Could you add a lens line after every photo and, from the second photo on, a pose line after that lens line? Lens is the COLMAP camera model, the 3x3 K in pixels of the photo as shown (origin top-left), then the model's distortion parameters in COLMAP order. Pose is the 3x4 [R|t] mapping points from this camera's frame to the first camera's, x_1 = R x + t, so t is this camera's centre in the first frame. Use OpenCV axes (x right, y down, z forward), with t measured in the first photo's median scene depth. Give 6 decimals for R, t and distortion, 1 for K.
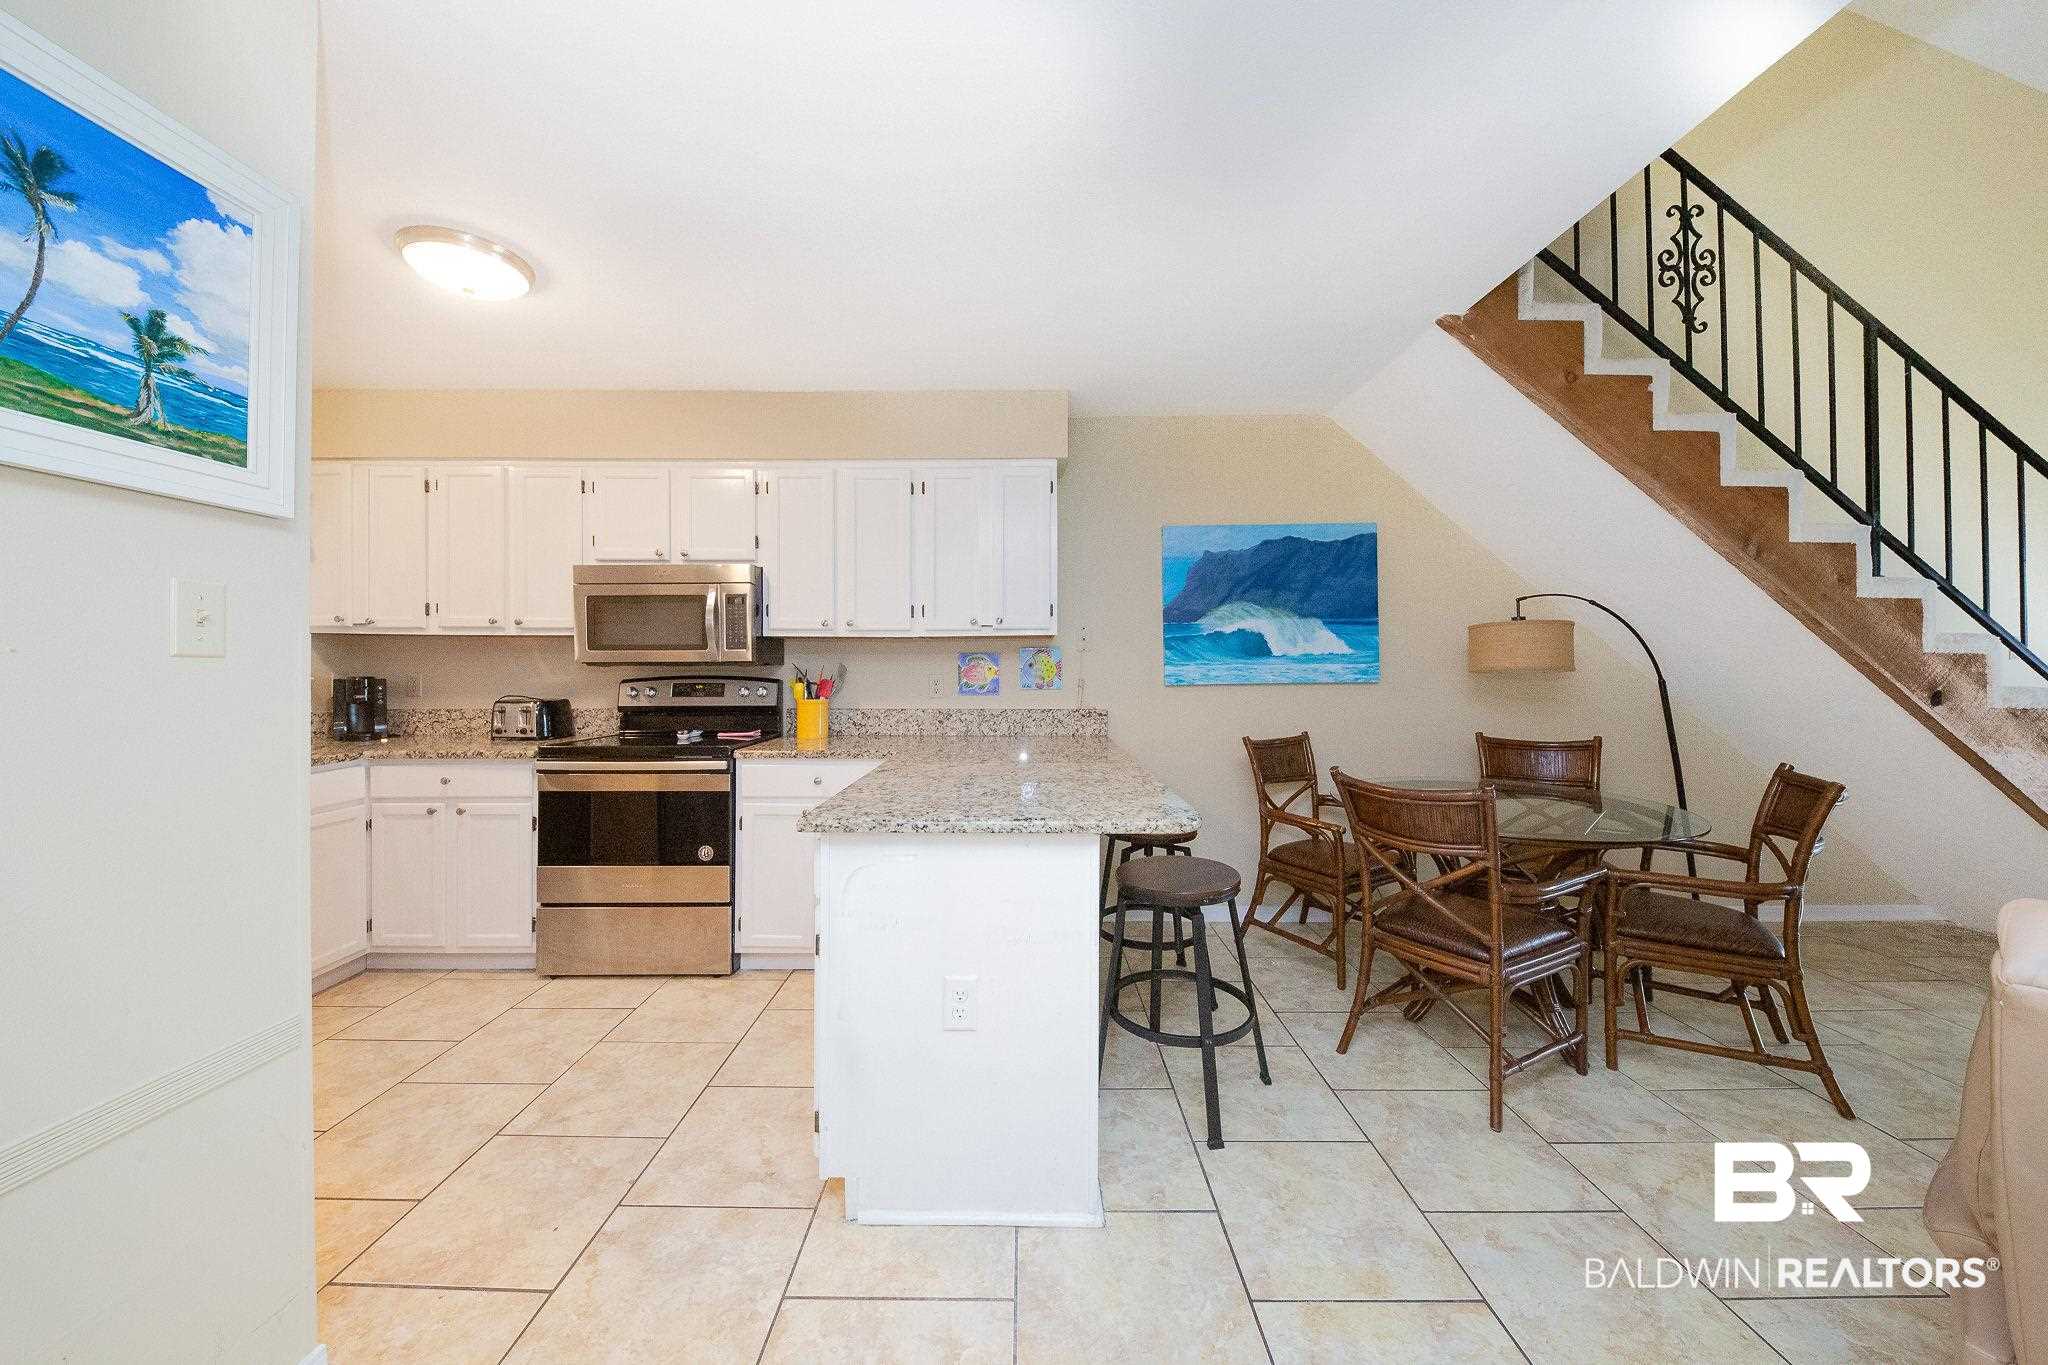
lens RADIAL K [[701.4, 0, 1014.4], [0, 701.4, 669.7], [0, 0, 1]] dist [0.009889, -0.006017]
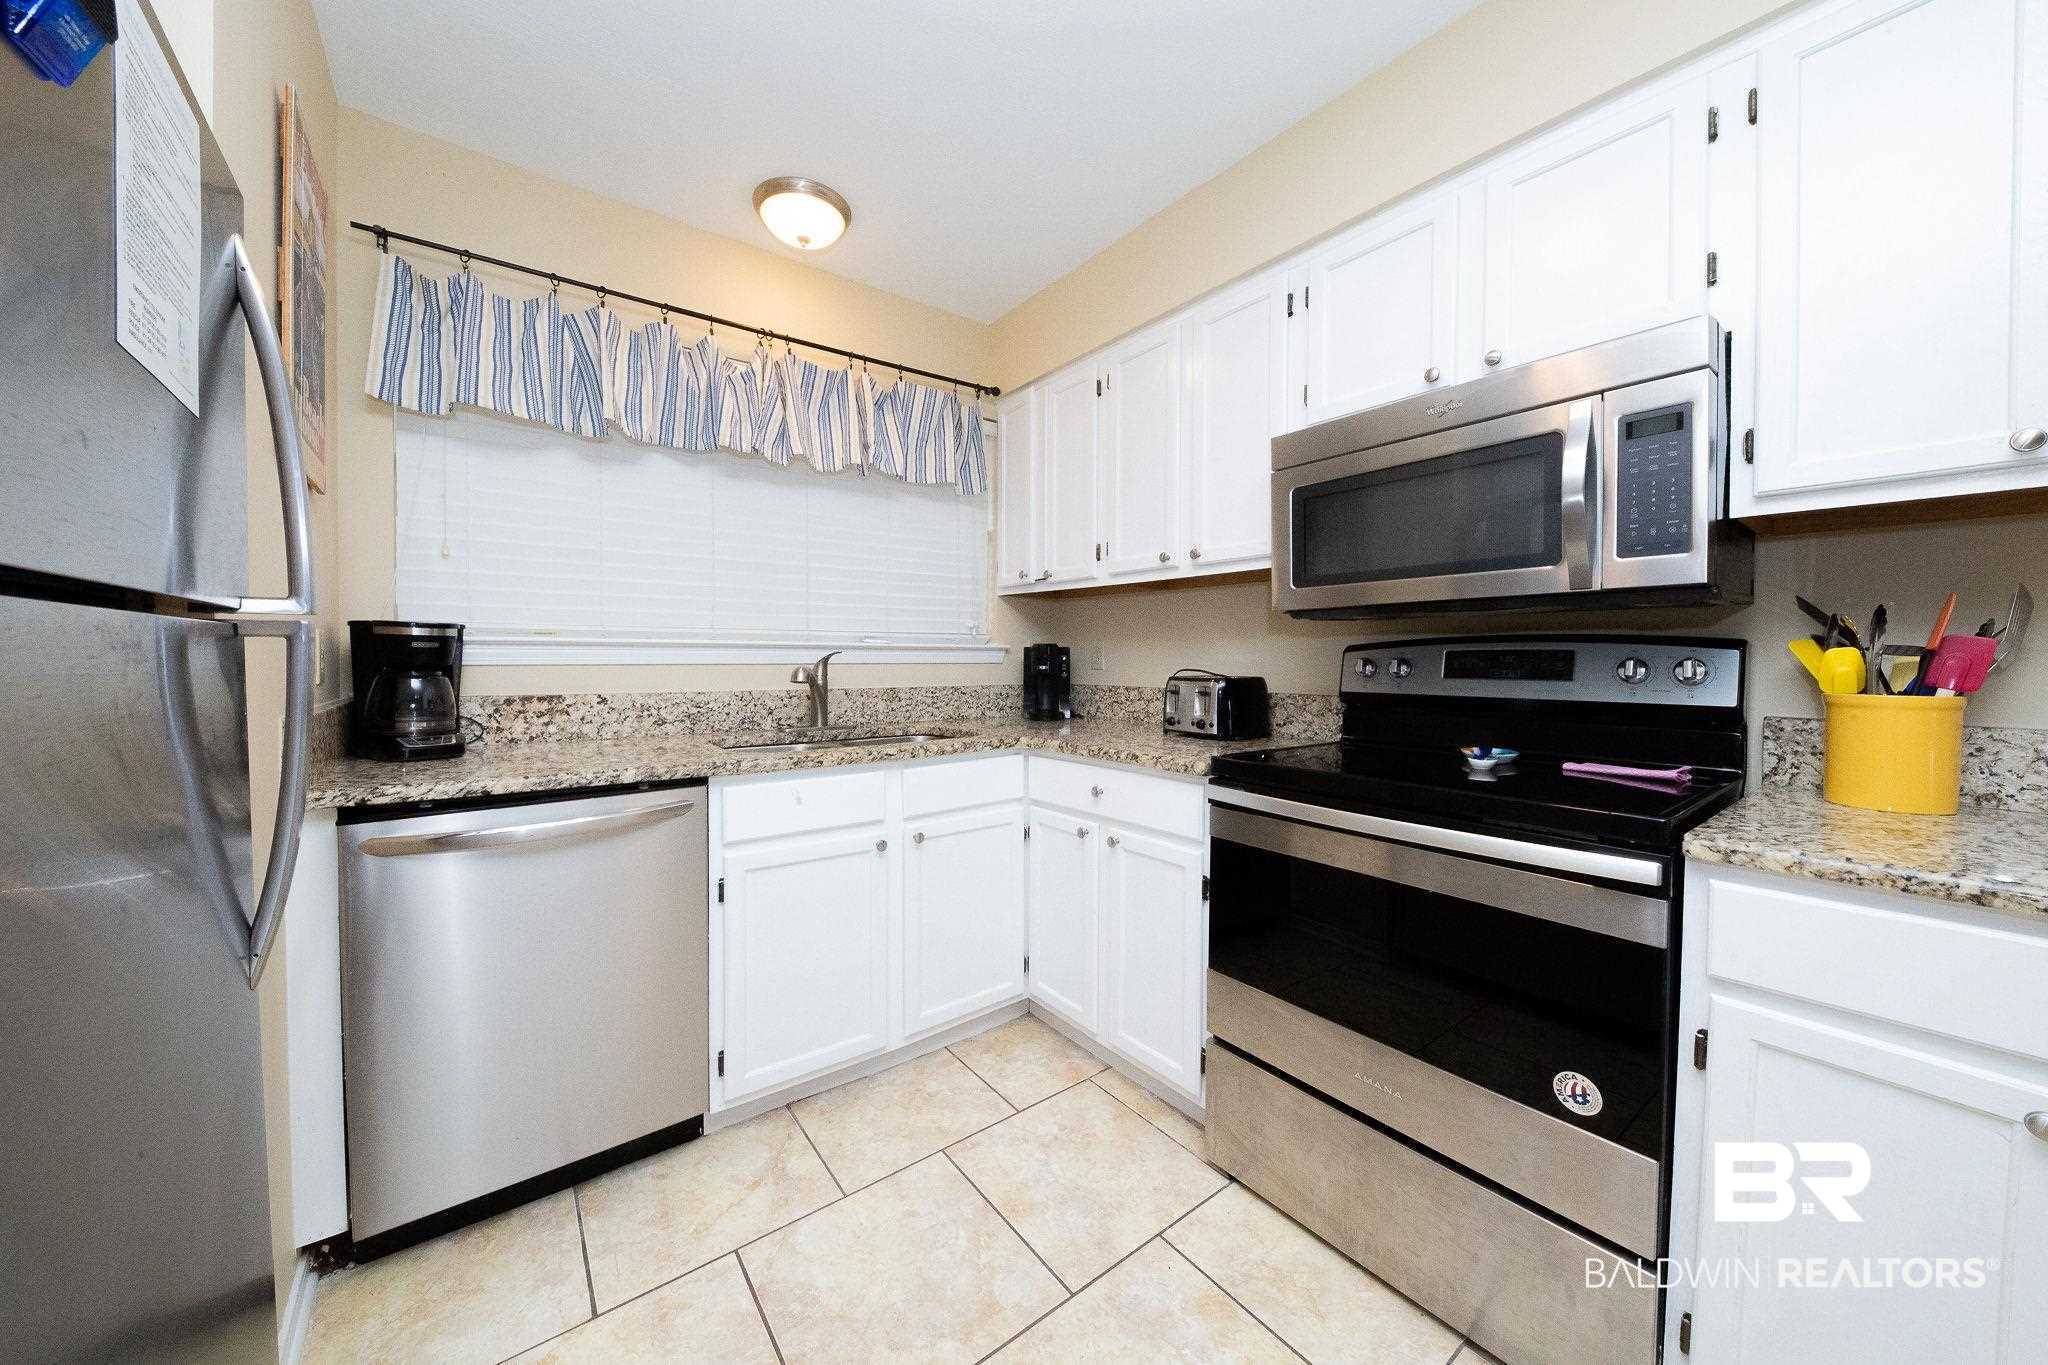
lens RADIAL K [[701.4, 0, 1014.4], [0, 701.4, 669.7], [0, 0, 1]] dist [0.009889, -0.006017]
pose [[0.605601, 0.016473, -0.795598, -0.294121], [-0.004828, 0.999843, 0.017028, 0.027744], [0.795754, -0.006471, 0.605586, 0.482465]]
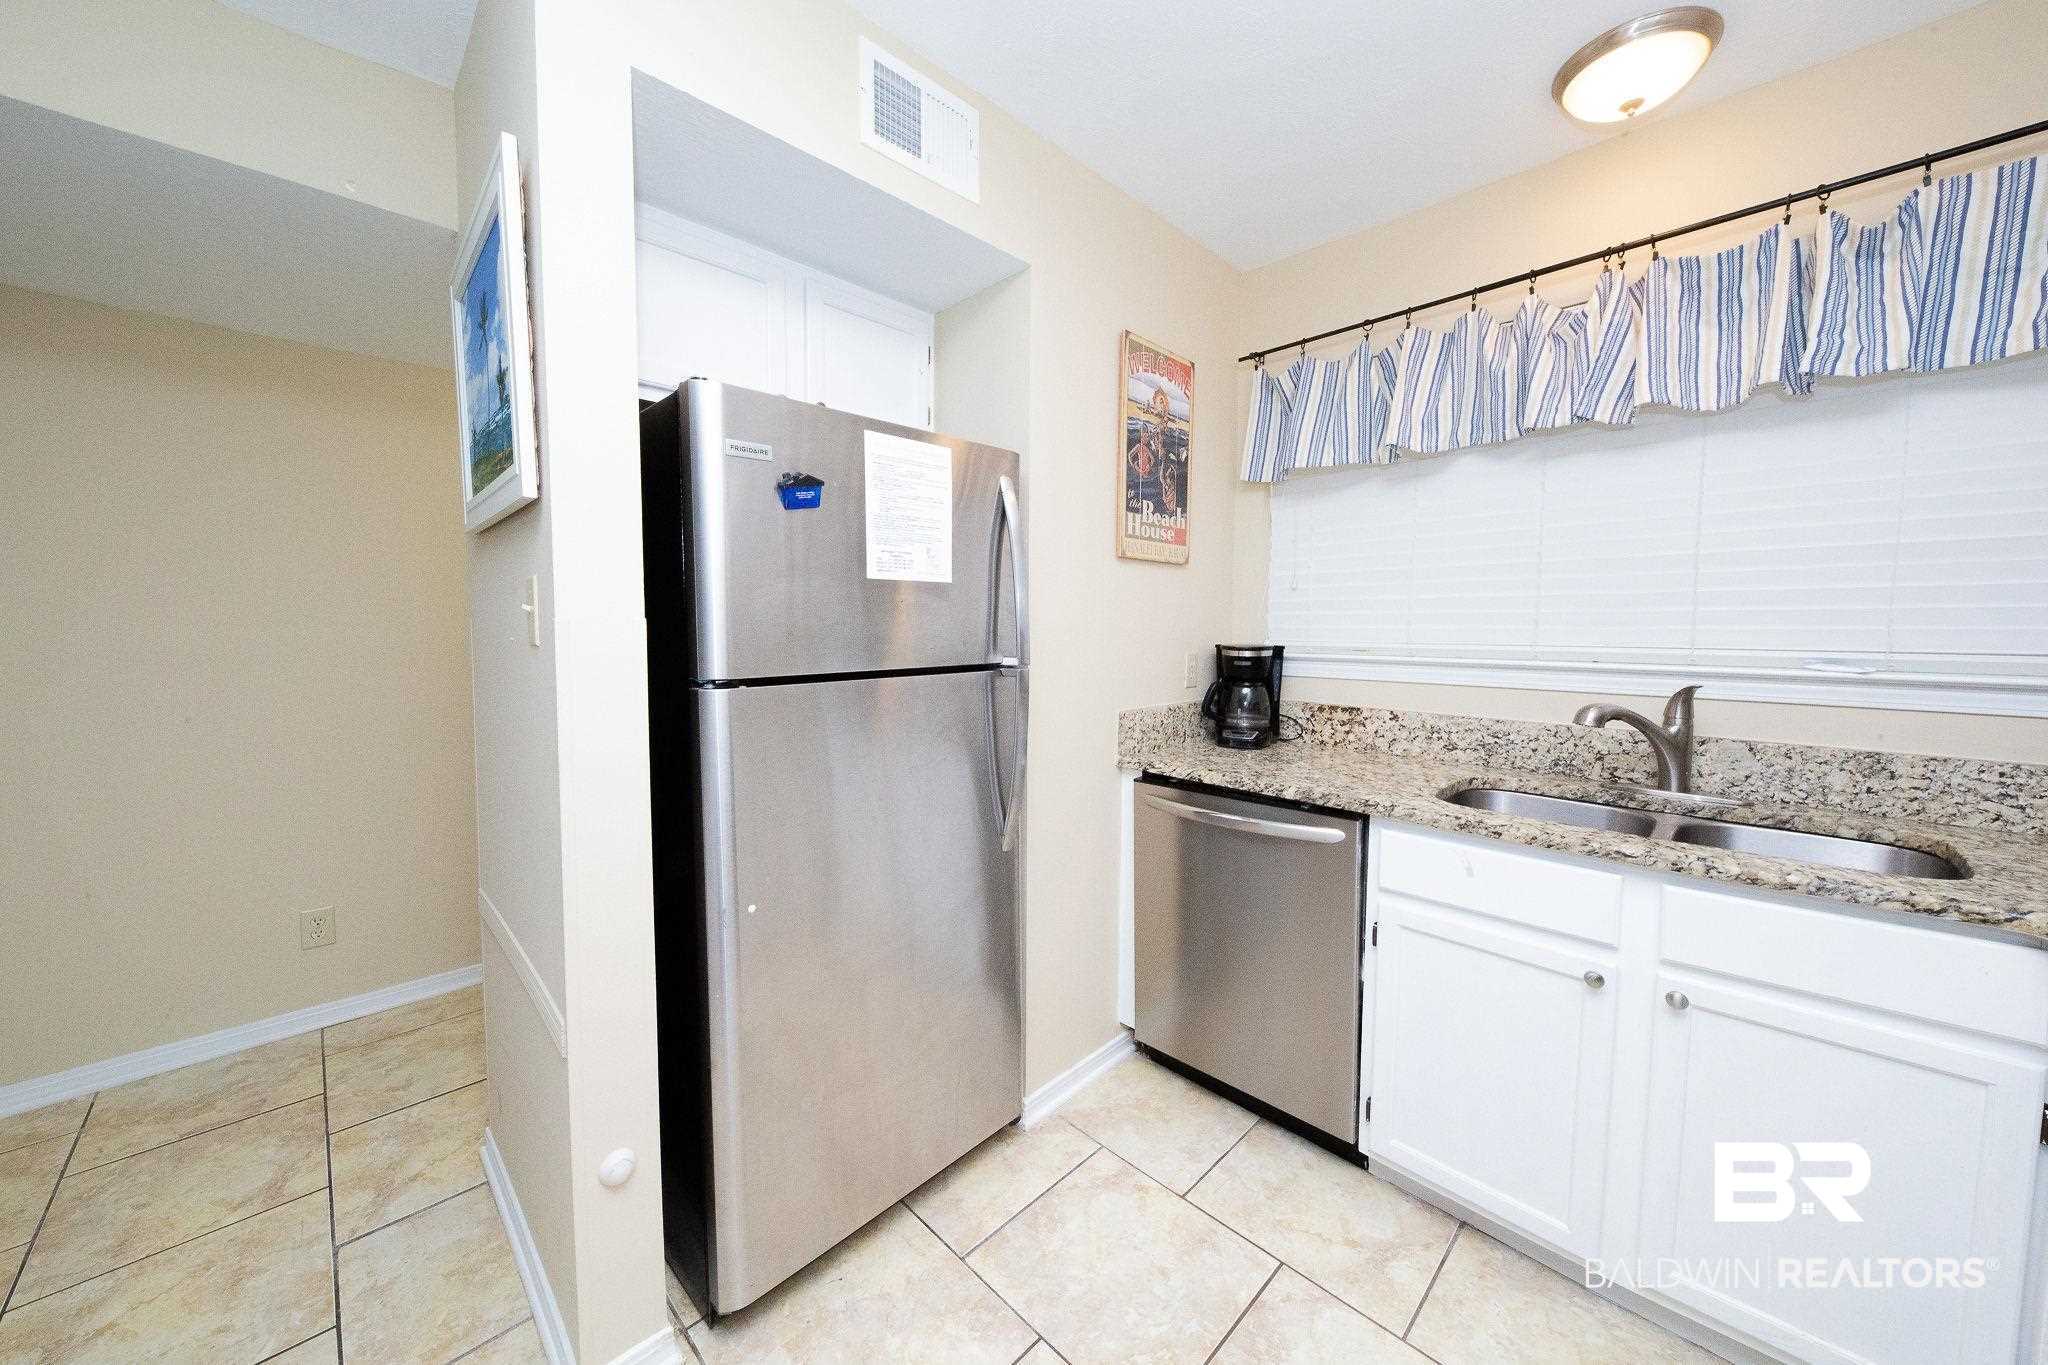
lens RADIAL K [[726.2, 0, 1014.0], [0, 726.2, 668.5], [0, 0, 1]] dist [0.011726, -0.006784]
pose [[-0.707358, 0.042323, -0.705587, -0.298283], [-0.004287, 0.997931, 0.064156, -0.019922], [0.706843, 0.048406, -0.705713, 0.802708]]
